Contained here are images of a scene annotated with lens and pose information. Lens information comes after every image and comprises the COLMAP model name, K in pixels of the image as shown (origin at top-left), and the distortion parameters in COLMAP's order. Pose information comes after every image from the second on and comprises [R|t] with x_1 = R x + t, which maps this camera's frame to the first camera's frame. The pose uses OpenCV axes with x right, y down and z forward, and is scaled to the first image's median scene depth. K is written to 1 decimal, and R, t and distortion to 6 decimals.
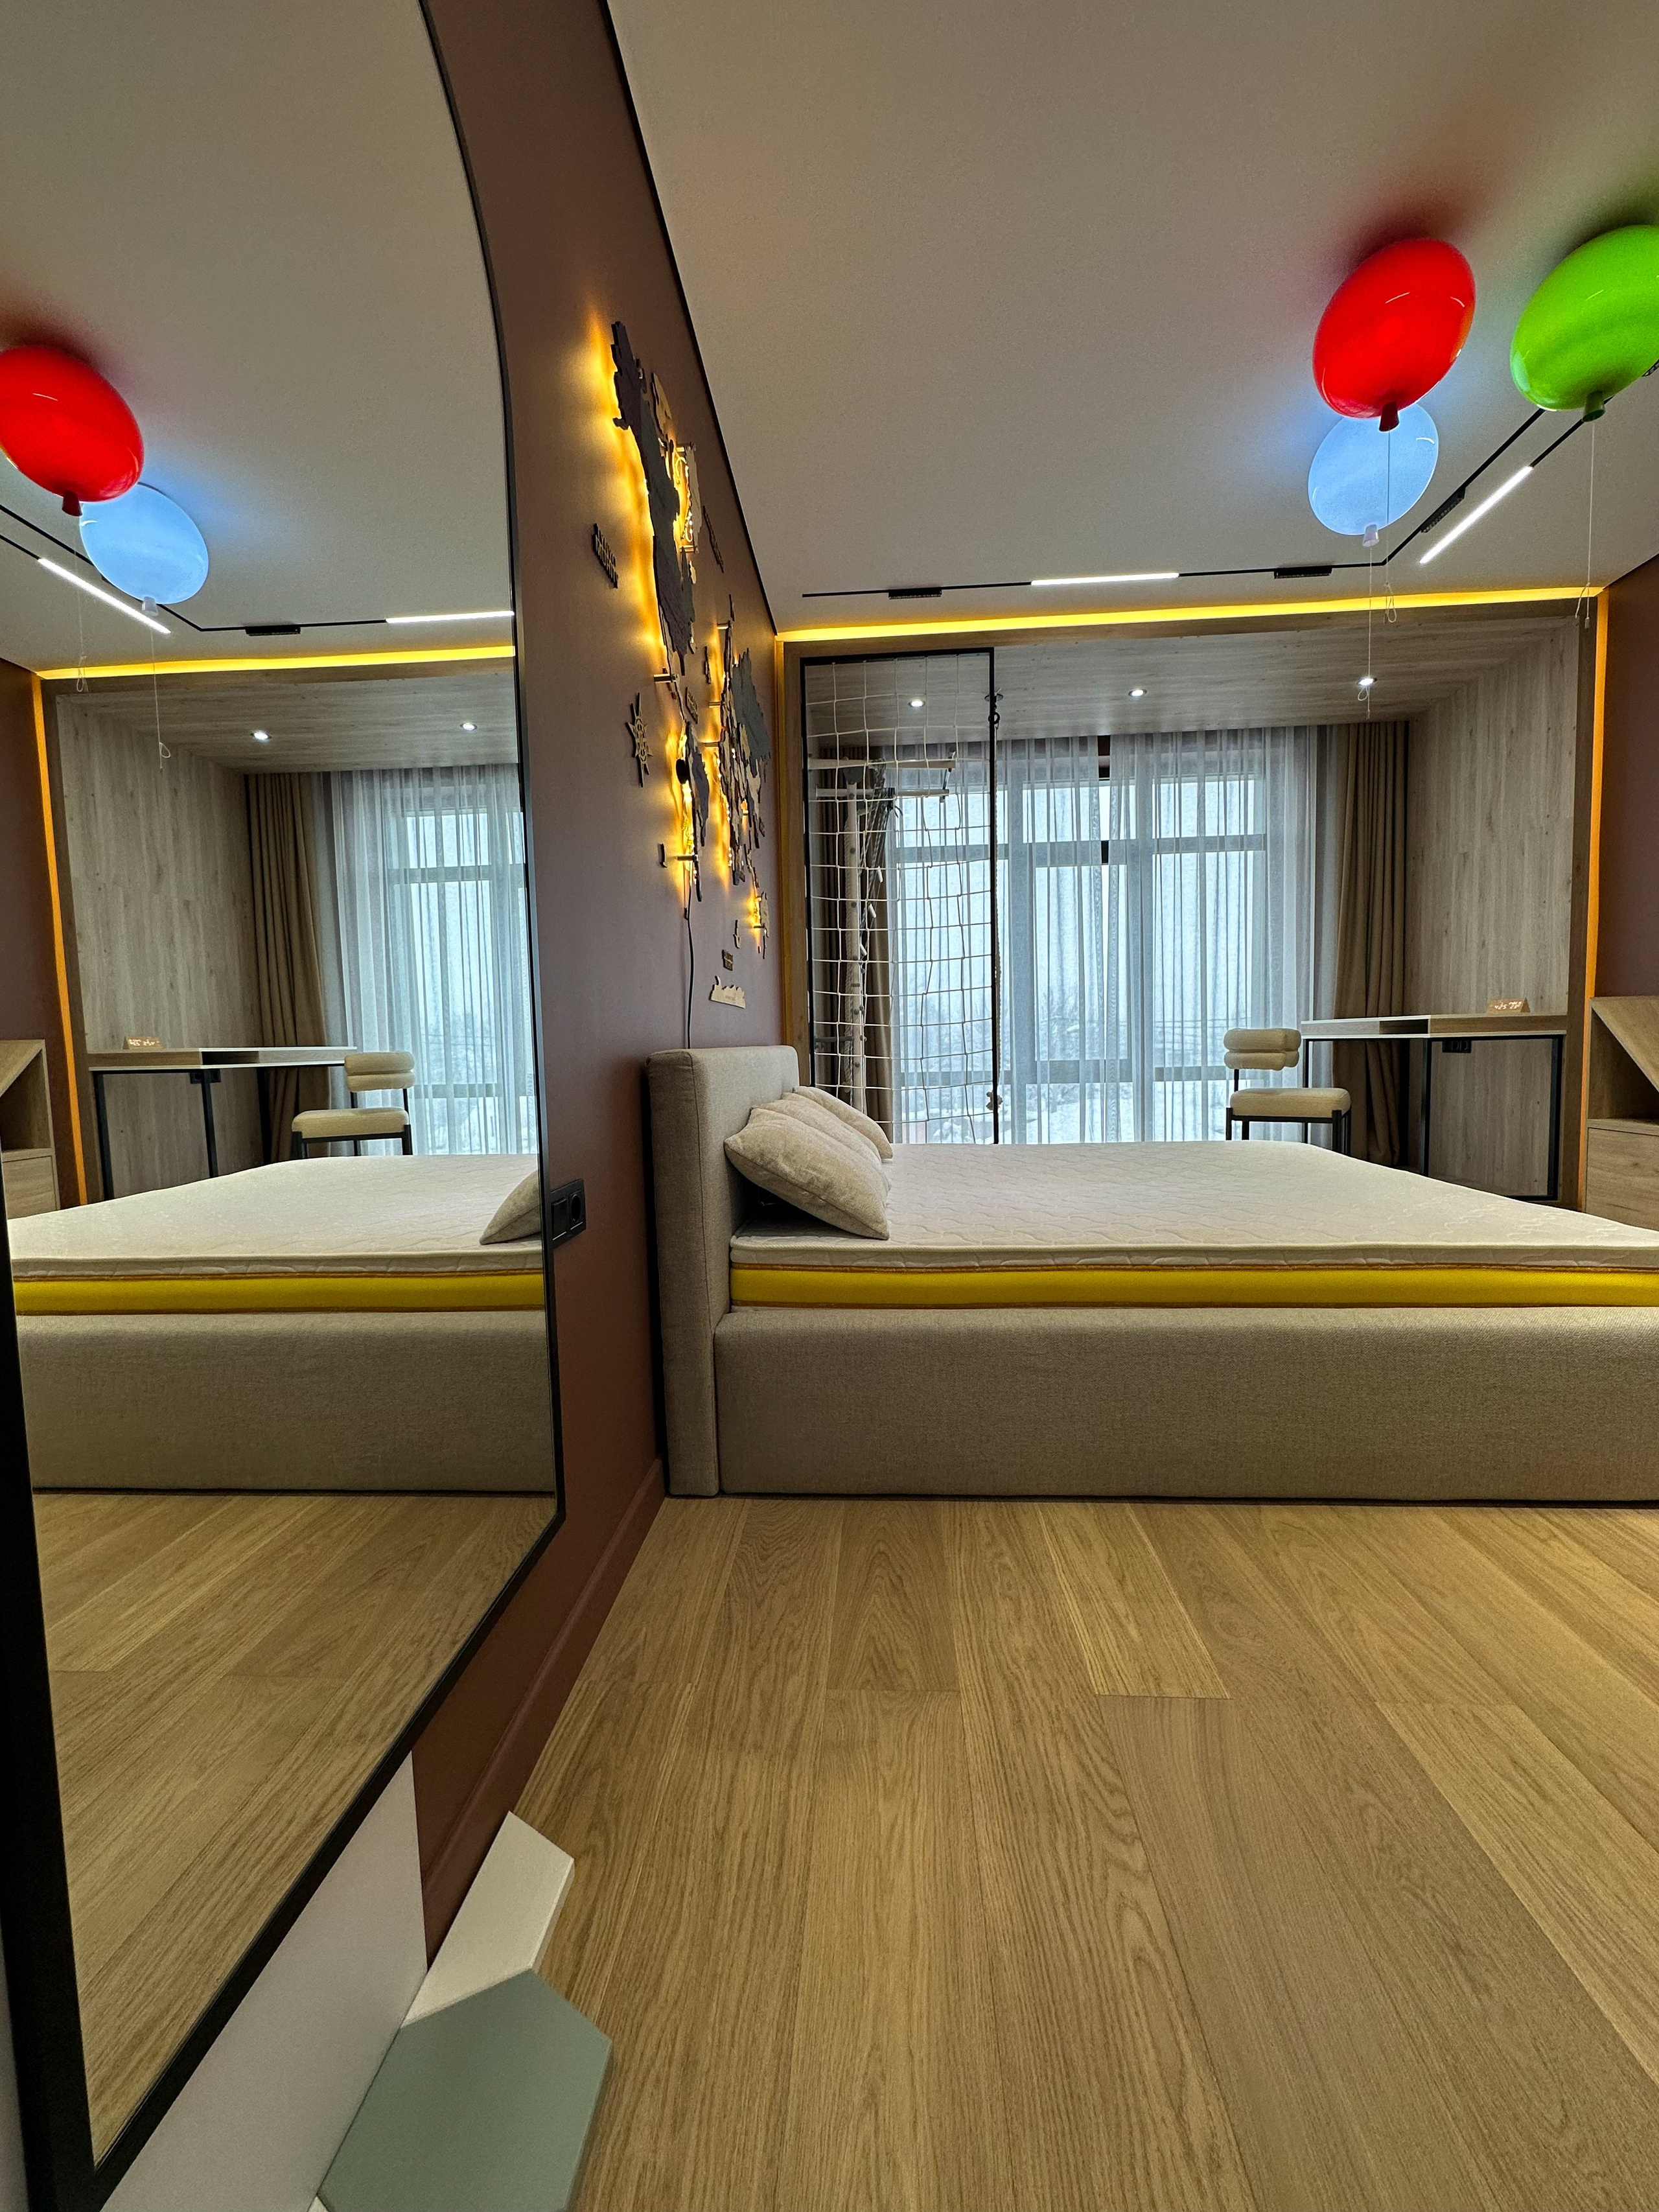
lens RADIAL K [[881.1, 0, 831.9], [0, 881.1, 1105.7], [0, 0, 1]] dist [-0.001980, -0.000205]
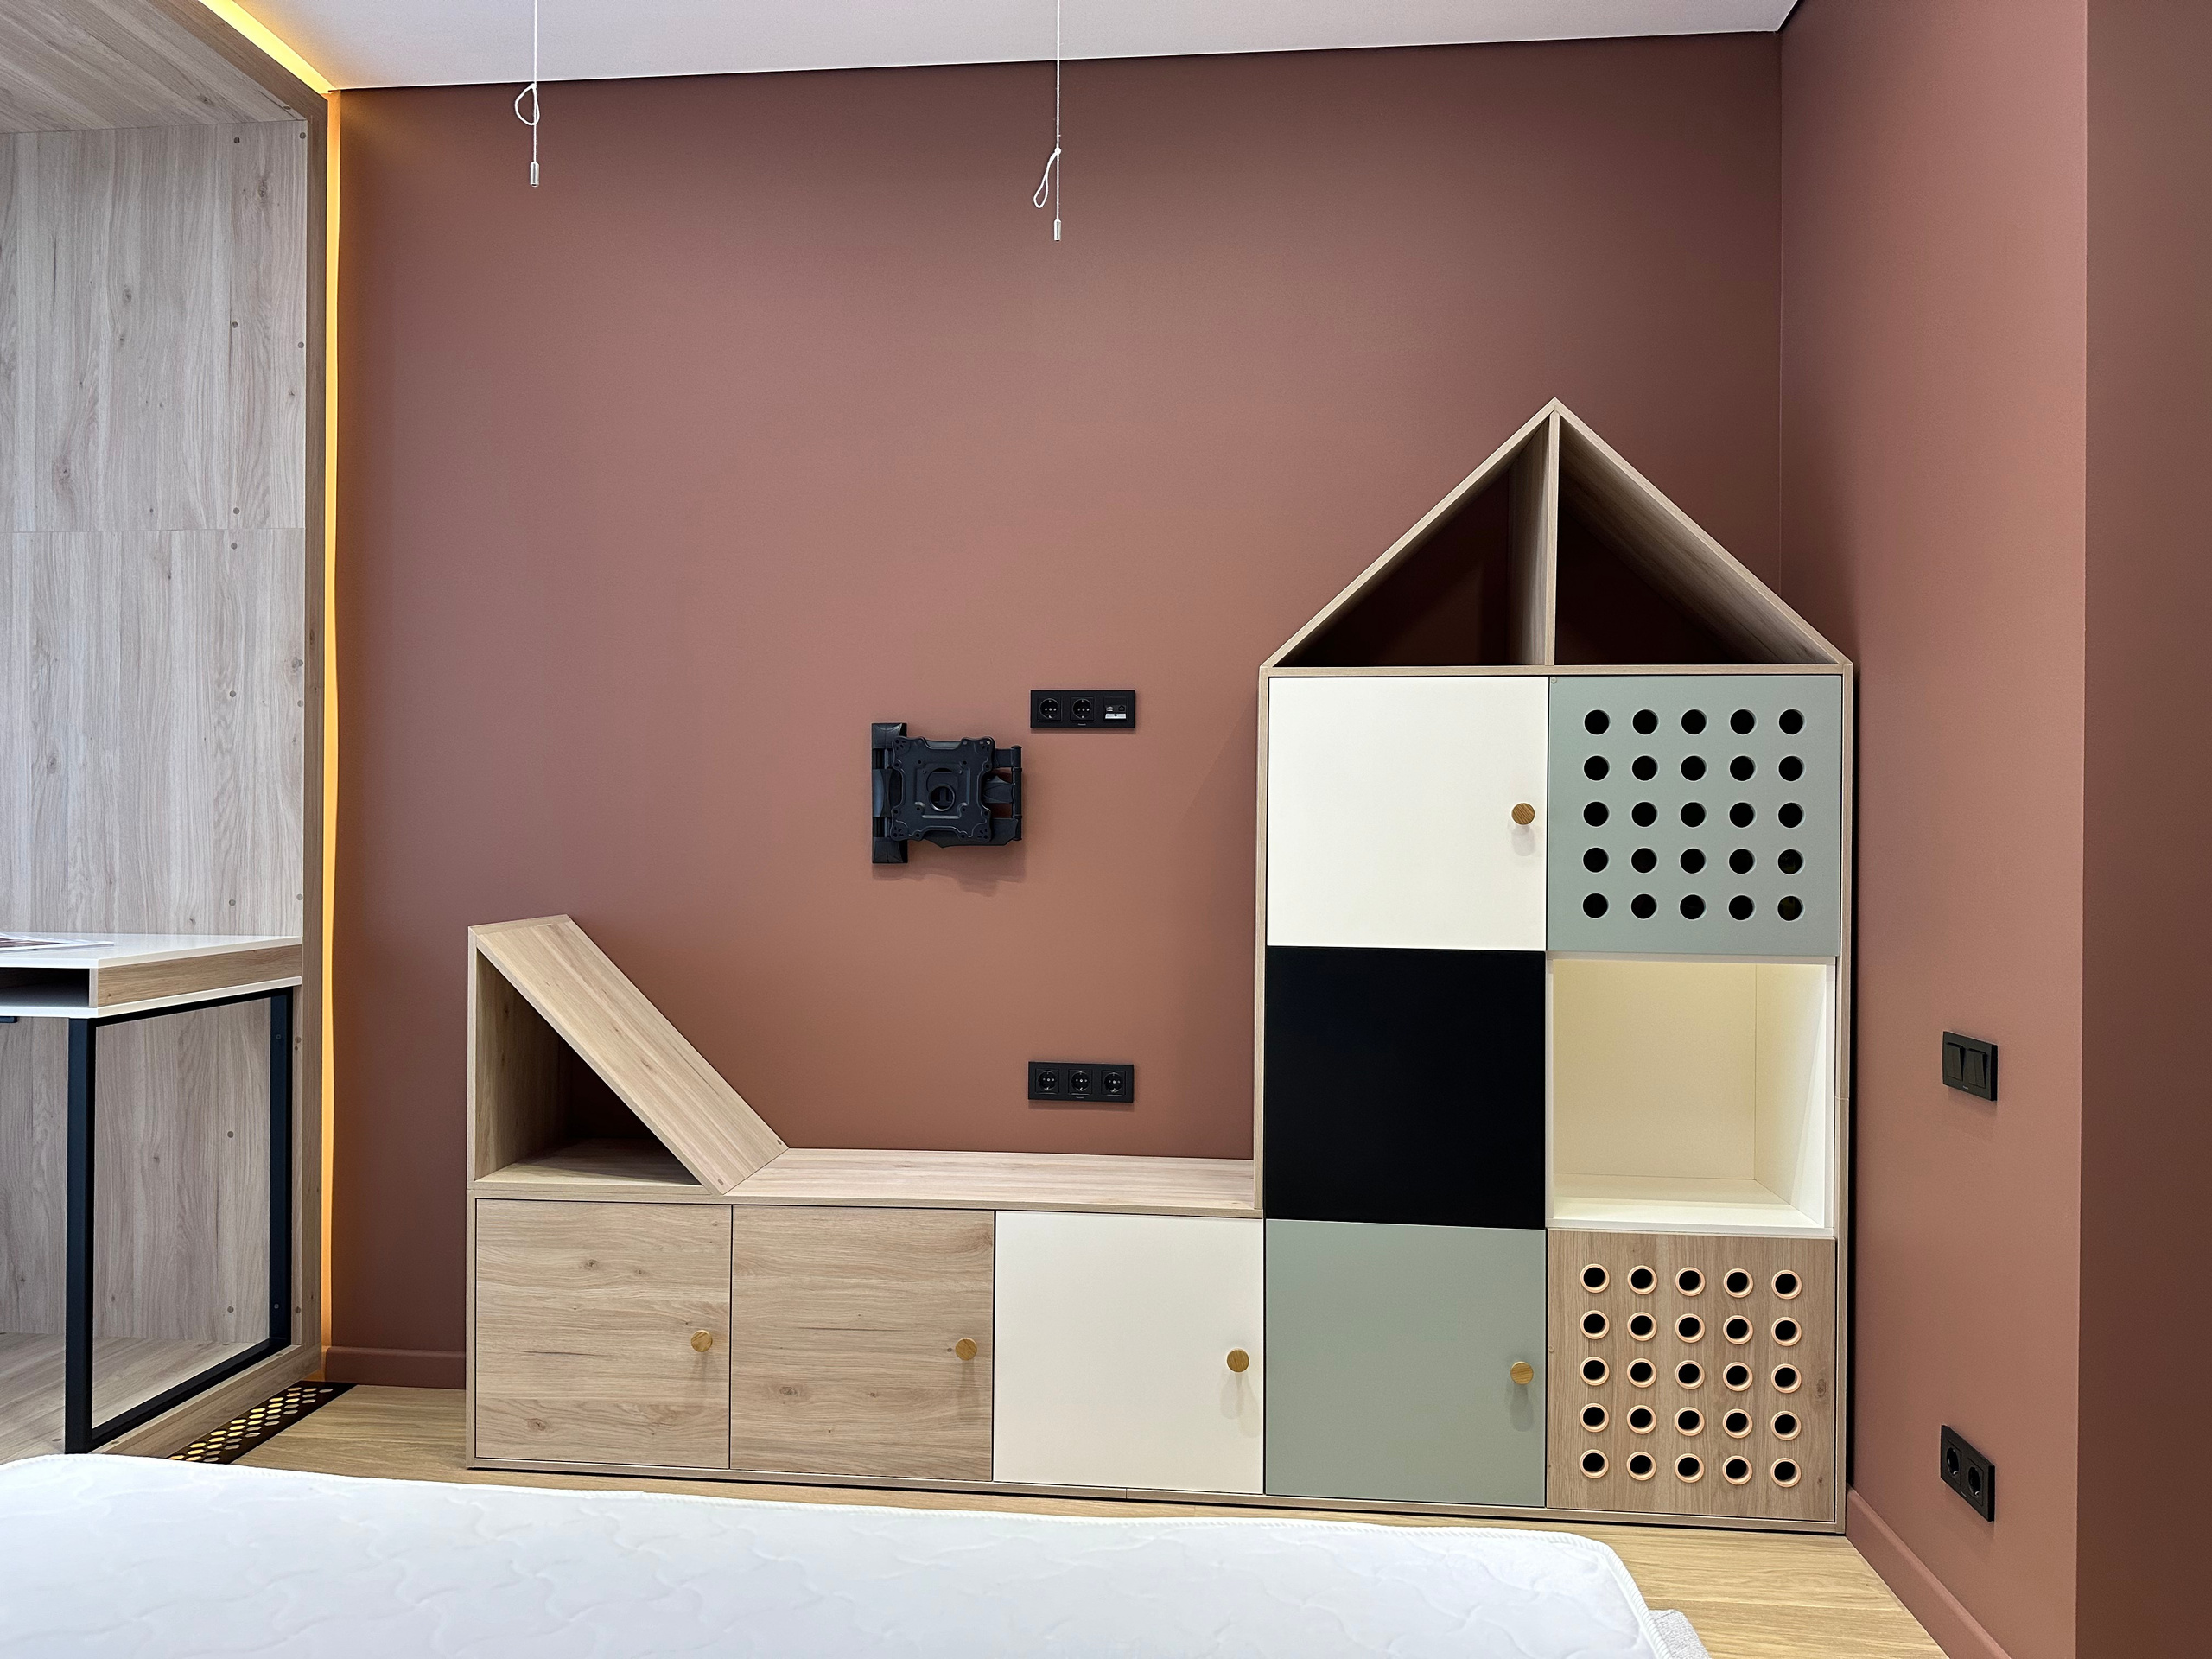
lens RADIAL K [[1517.6, 0, 1106.0], [0, 1517.6, 829.5], [0, 0, 1]] dist [0.054904, -0.071927]
pose [[0.029412, 0.024554, 0.999266, 0.028611], [0.063091, 0.997659, -0.026371, -0.106217], [-0.997574, 0.063821, 0.027794, 0.503063]]
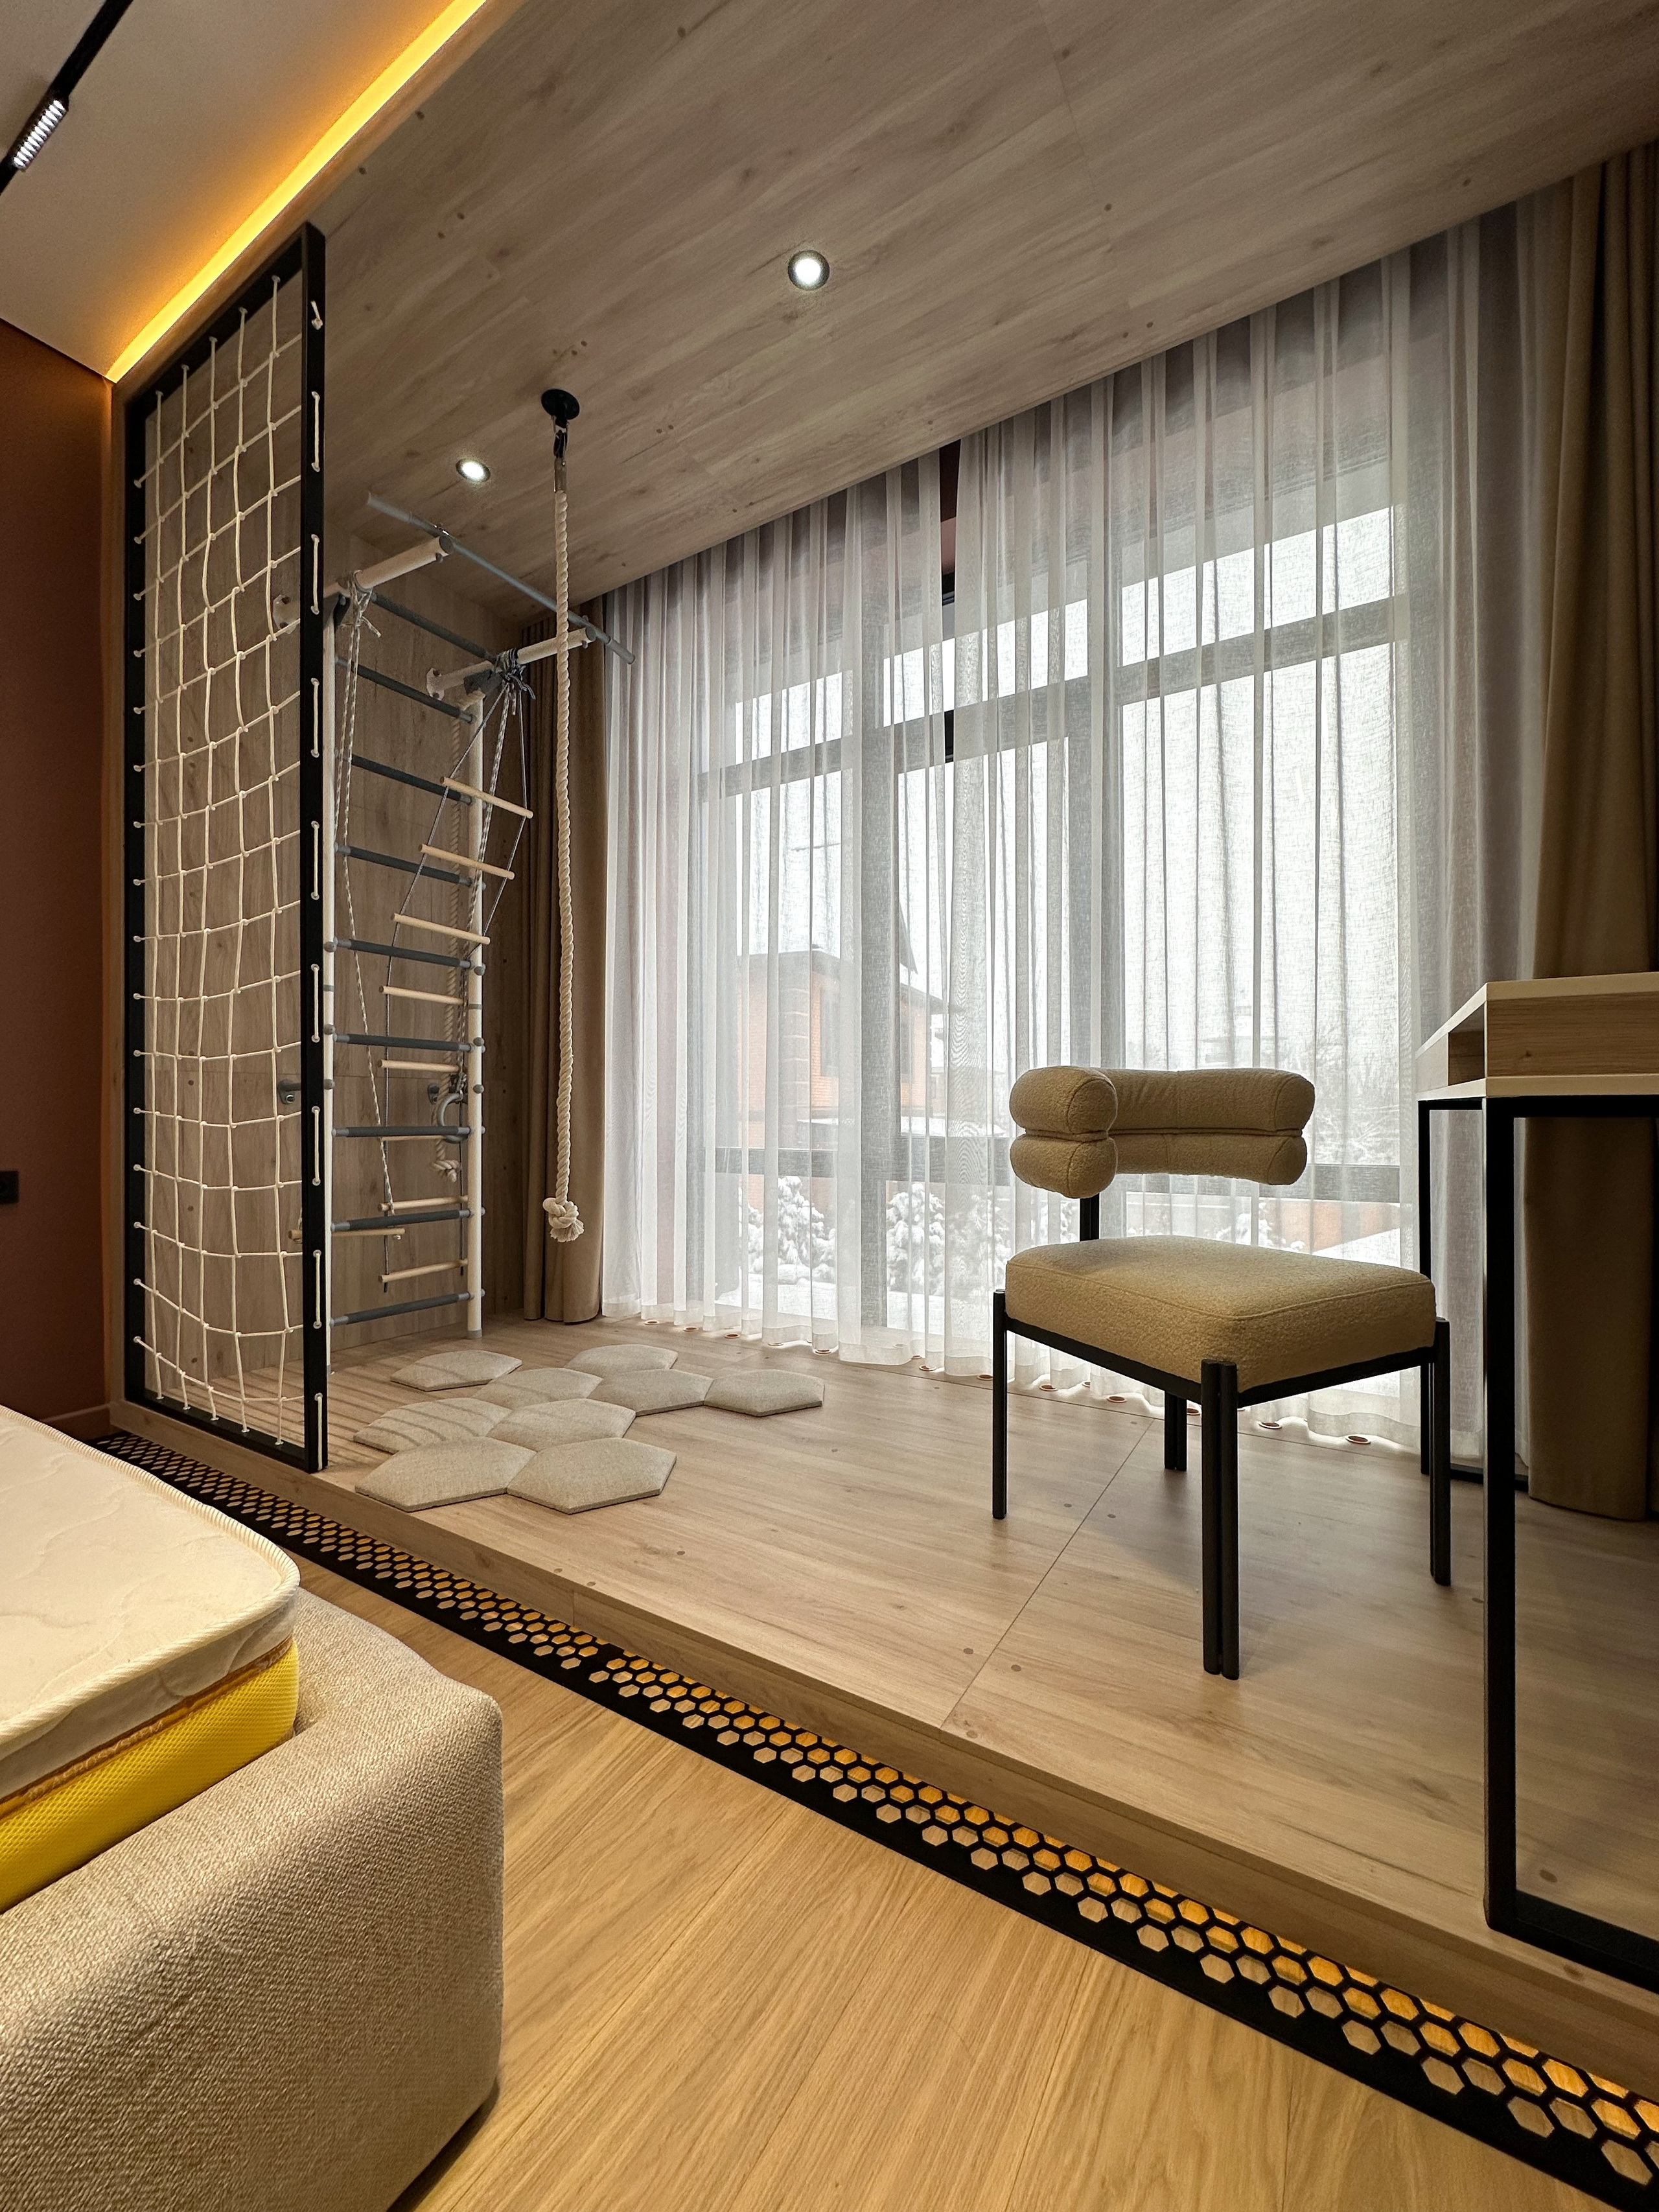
lens RADIAL K [[881.9, 0, 818.9], [0, 881.9, 1116.4], [0, 0, 1]] dist [-0.000645, -0.000077]
pose [[0.878230, 0.023118, -0.477679, 0.599237], [-0.051837, 0.997548, -0.047026, -0.050241], [0.475420, 0.066061, 0.877275, 0.707703]]
